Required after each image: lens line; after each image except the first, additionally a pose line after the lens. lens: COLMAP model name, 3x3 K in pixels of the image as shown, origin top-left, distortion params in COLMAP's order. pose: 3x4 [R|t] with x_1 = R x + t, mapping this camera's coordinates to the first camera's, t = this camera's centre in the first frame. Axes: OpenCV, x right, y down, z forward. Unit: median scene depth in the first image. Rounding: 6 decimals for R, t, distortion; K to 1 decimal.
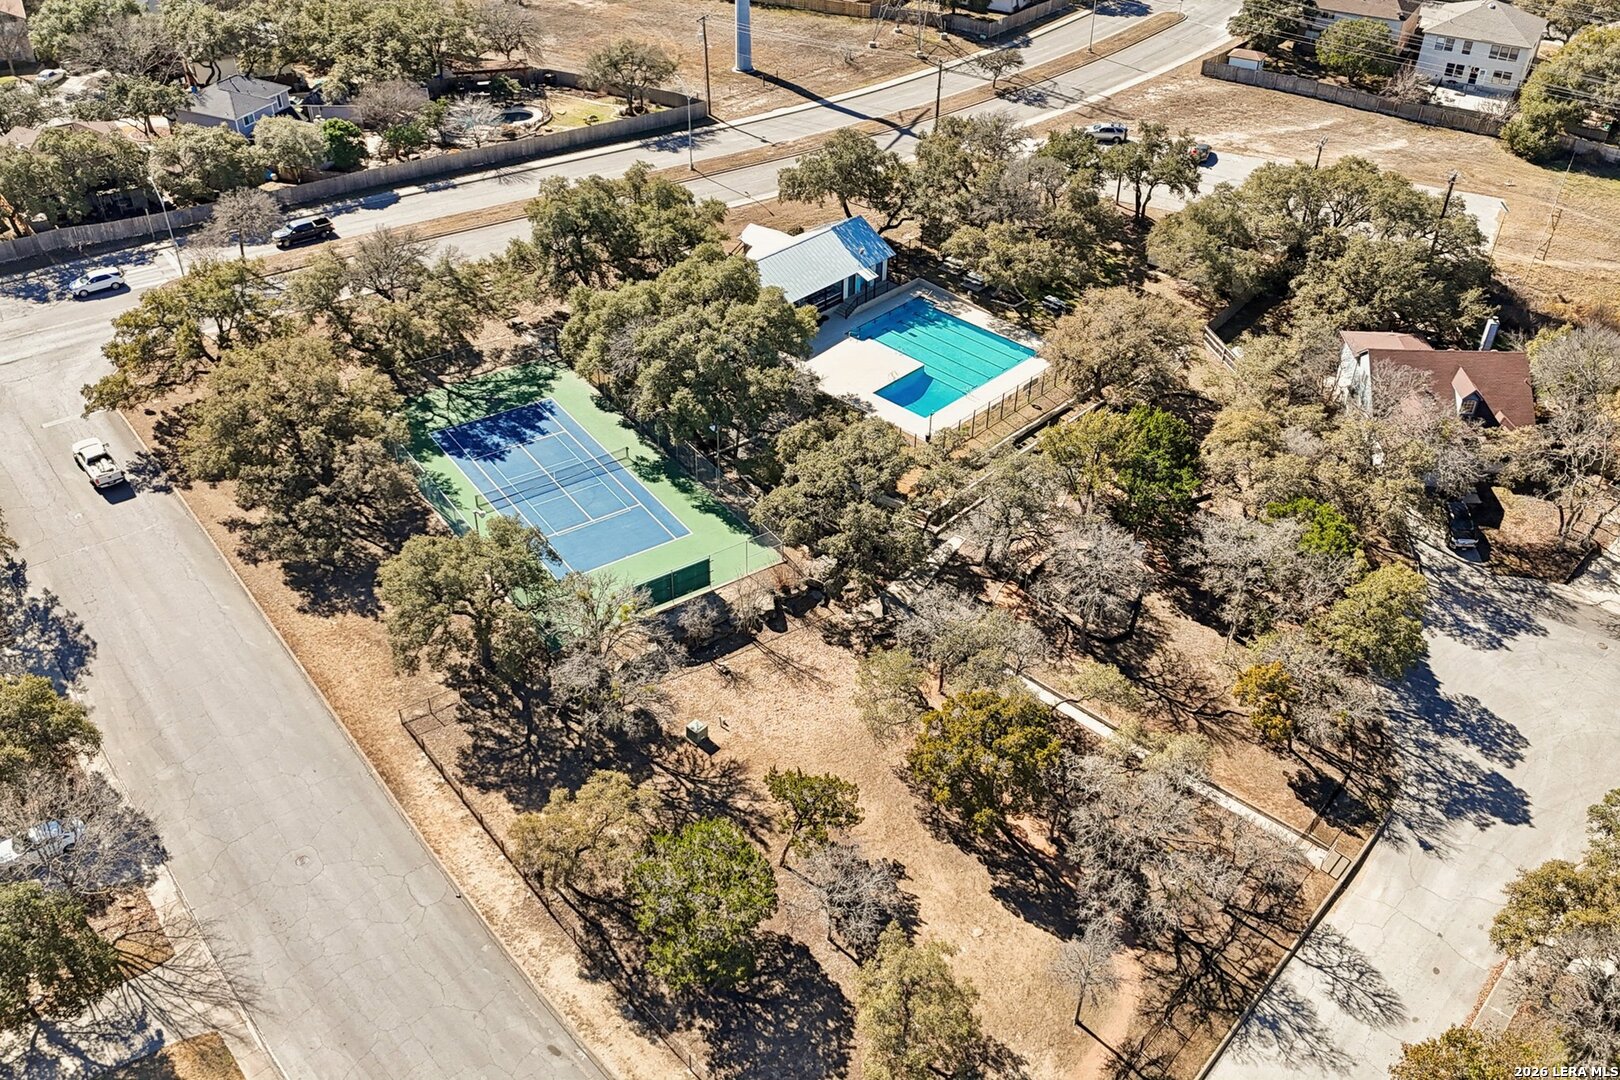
lens RADIAL K [[1403.8, 0, 810.0], [0, 1403.8, 540.0], [0, 0, 1]] dist [0.095098, -0.111444]
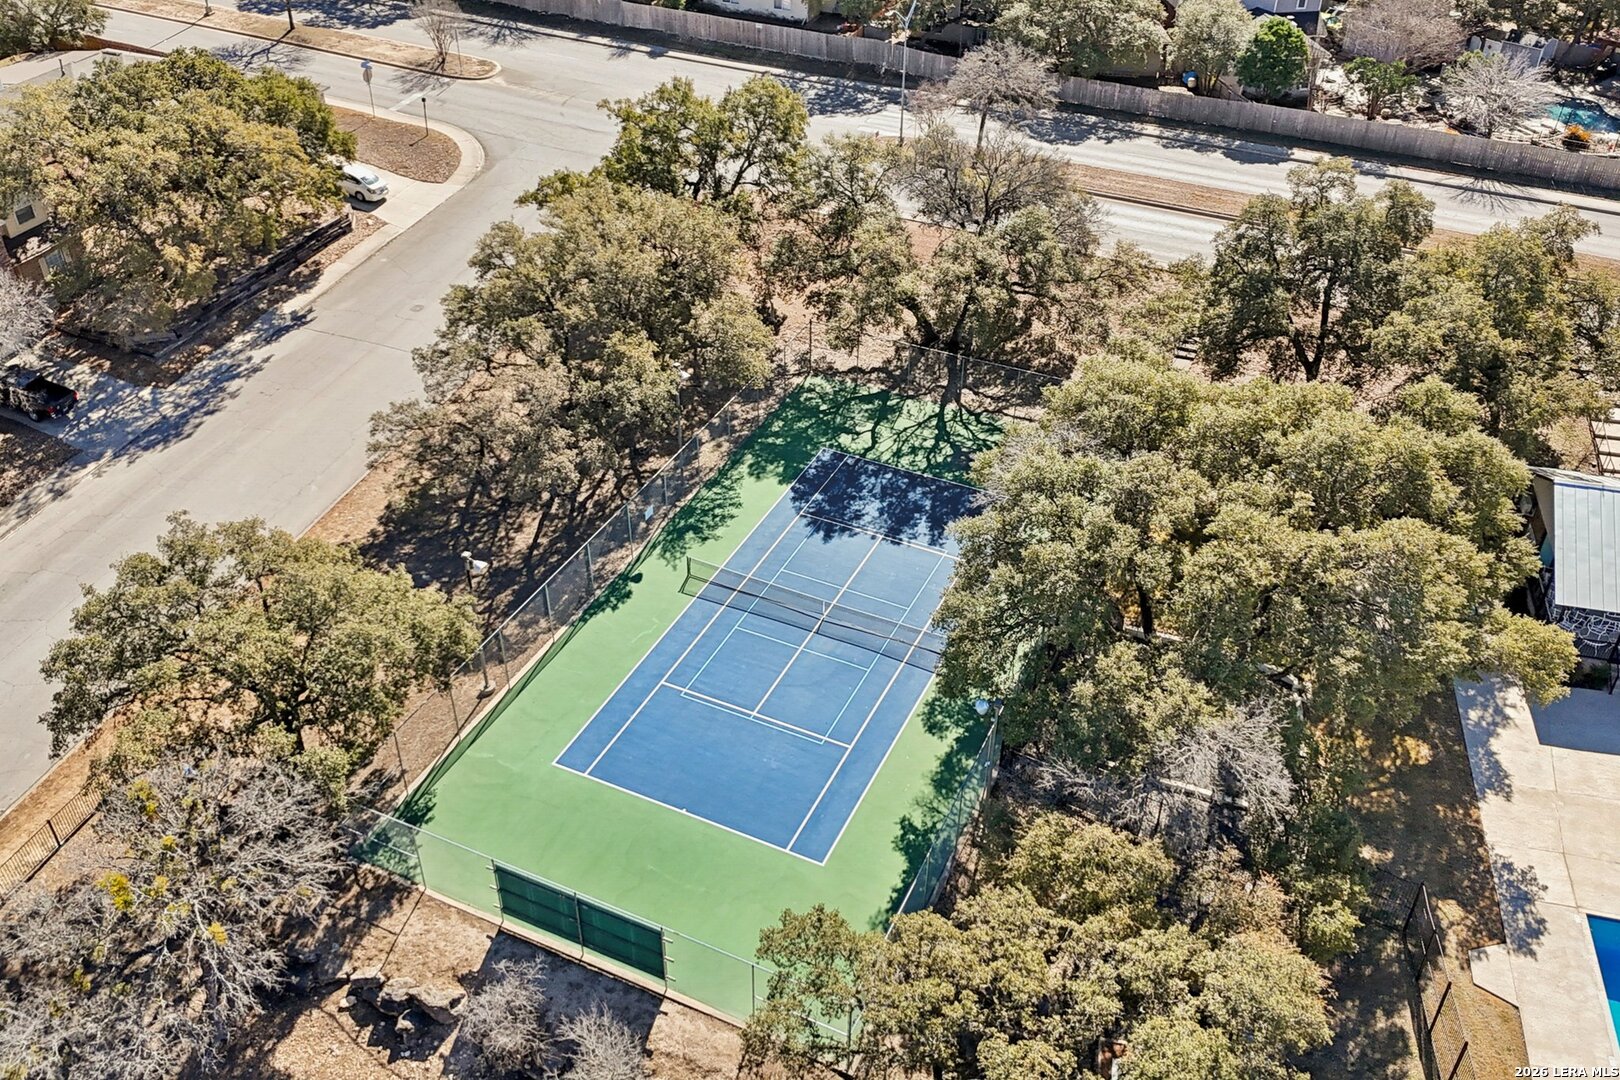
lens RADIAL K [[1403.8, 0, 810.0], [0, 1403.8, 540.0], [0, 0, 1]] dist [0.095098, -0.111444]
pose [[0.506692, 0.509516, -0.695455, 0.129892], [-0.516489, 0.825289, 0.228336, -0.140482], [0.690292, 0.243499, 0.681326, 0.478350]]
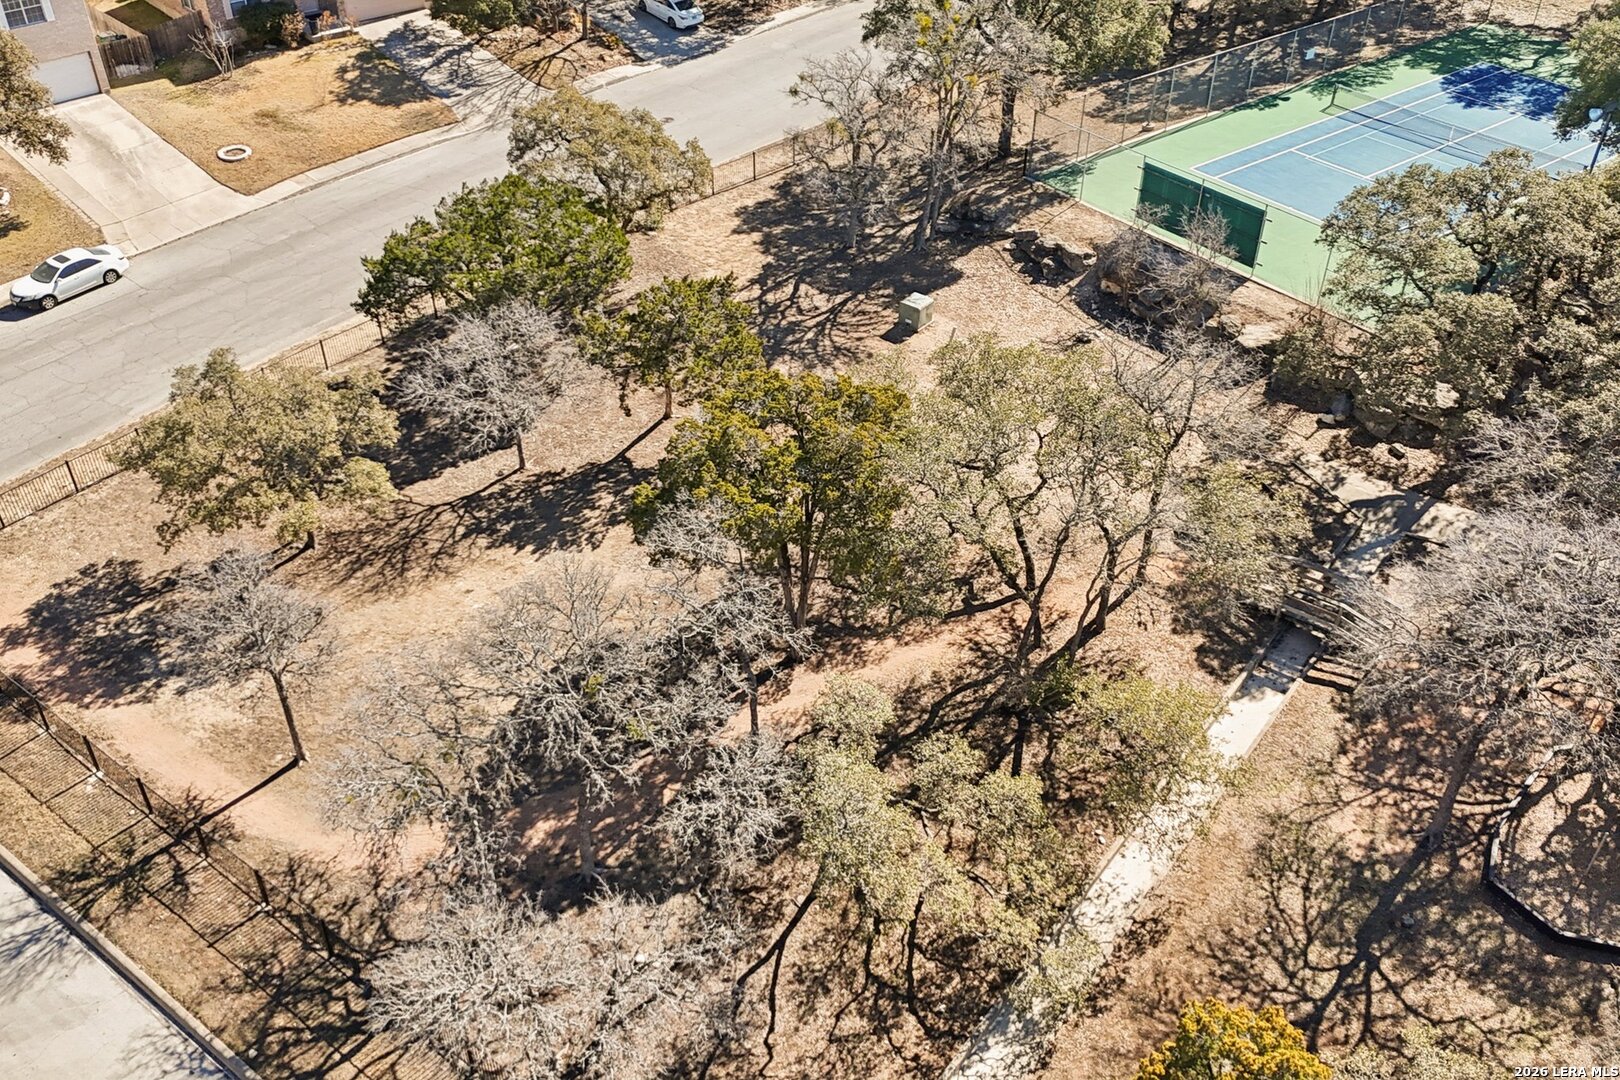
lens RADIAL K [[1369.0, 0, 810.0], [0, 1369.0, 540.0], [0, 0, 1]] dist [0.047651, -0.007270]
pose [[0.059769, 0.597029, -0.799990, 0.287351], [-0.594776, 0.664924, 0.451793, -0.026634], [0.801666, 0.448811, 0.394841, 0.475292]]
